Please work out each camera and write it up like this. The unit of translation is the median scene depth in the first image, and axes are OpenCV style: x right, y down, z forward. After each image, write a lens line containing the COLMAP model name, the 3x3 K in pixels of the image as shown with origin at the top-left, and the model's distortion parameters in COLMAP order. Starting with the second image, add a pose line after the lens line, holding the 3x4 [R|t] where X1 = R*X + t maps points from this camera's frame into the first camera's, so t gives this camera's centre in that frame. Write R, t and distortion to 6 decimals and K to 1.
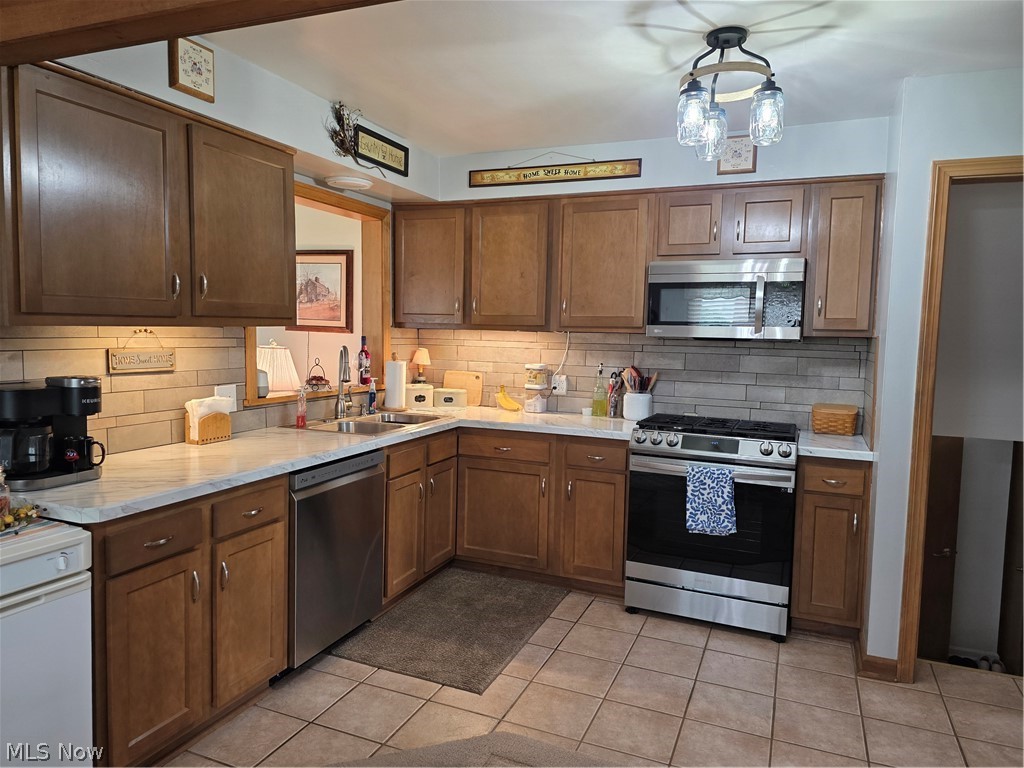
lens RADIAL K [[685.4, 0, 507.6], [0, 685.4, 385.4], [0, 0, 1]] dist [0.066040, -0.061753]
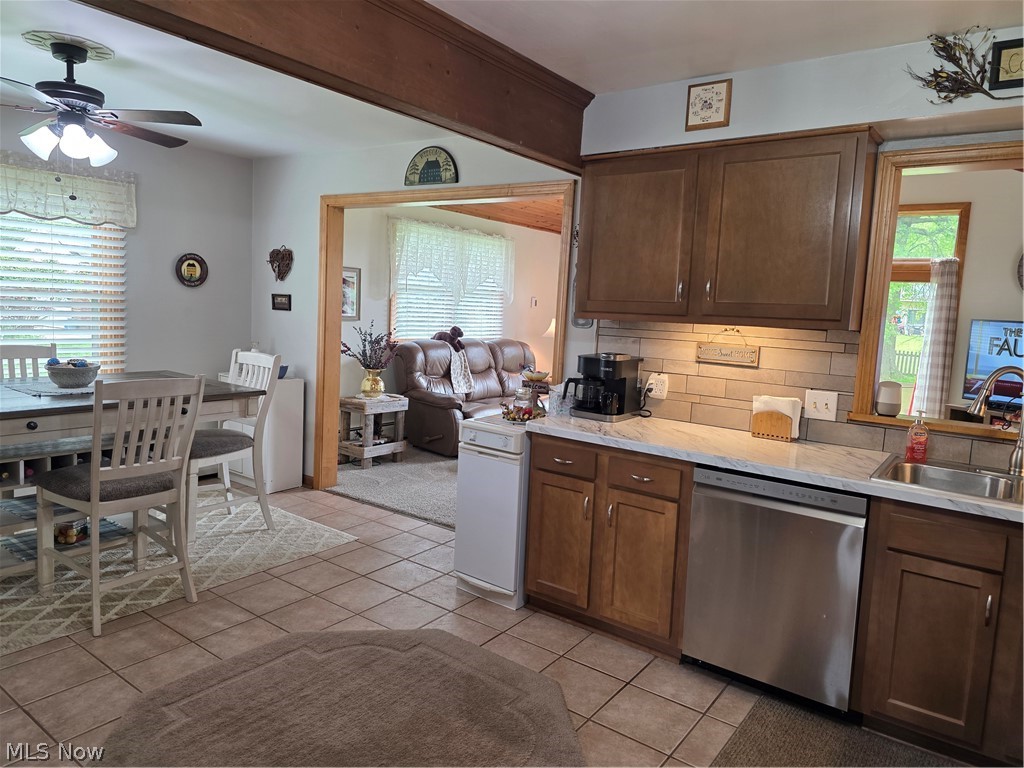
lens RADIAL K [[685.4, 0, 510.8], [0, 685.4, 374.0], [0, 0, 1]] dist [0.066040, -0.061753]
pose [[-0.229639, 0.062801, -0.971248, 0.683181], [-0.135345, 0.986159, 0.095766, -0.062194], [0.963819, 0.153445, -0.217961, 0.858399]]
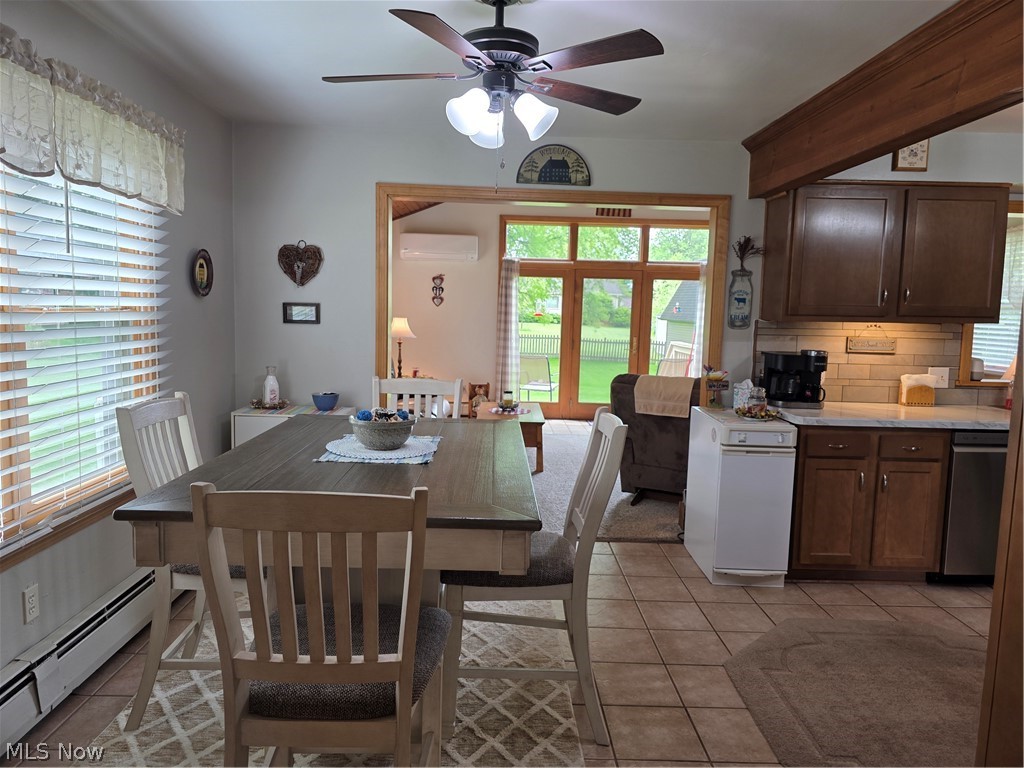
lens RADIAL K [[685.4, 0, 514.8], [0, 685.4, 376.5], [0, 0, 1]] dist [0.066040, -0.061753]
pose [[0.411854, 0.074224, -0.908222, 0.523377], [-0.090113, 0.995109, 0.040461, 0.040027], [0.906783, 0.065179, 0.416528, -0.333732]]
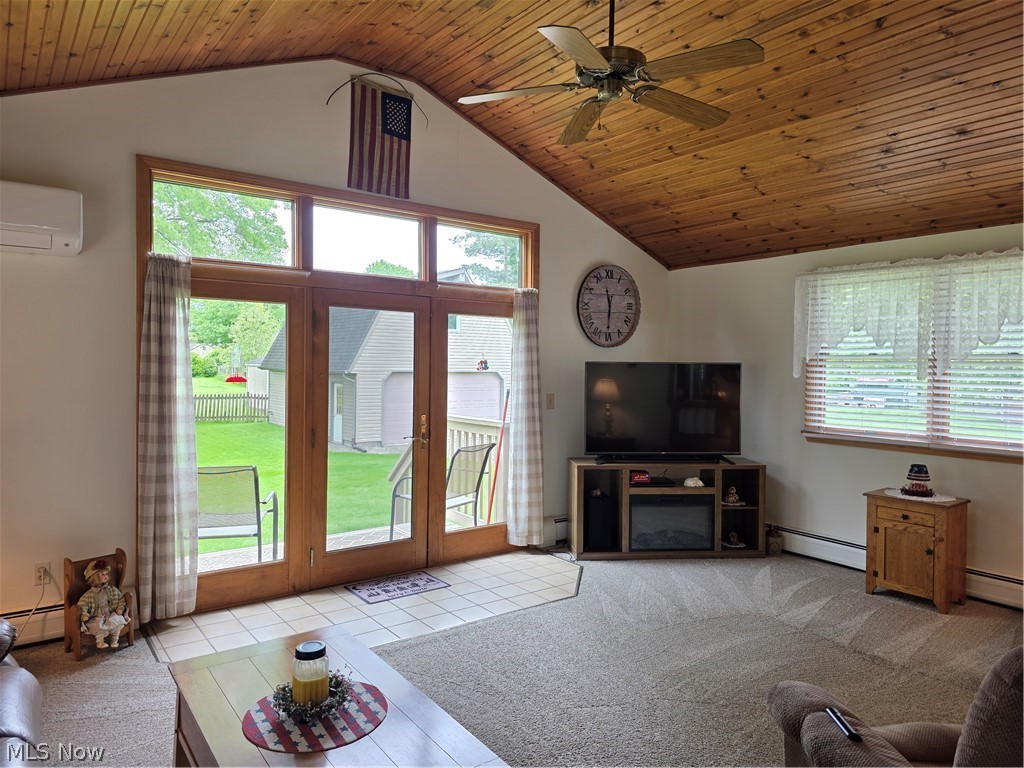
lens RADIAL K [[685.4, 0, 515.6], [0, 685.4, 375.1], [0, 0, 1]] dist [0.066040, -0.061753]
pose [[0.862255, -0.005561, -0.506444, -1.009756], [-0.031750, 0.997379, -0.065009, -0.055459], [0.505479, 0.072134, 0.859819, 0.075103]]
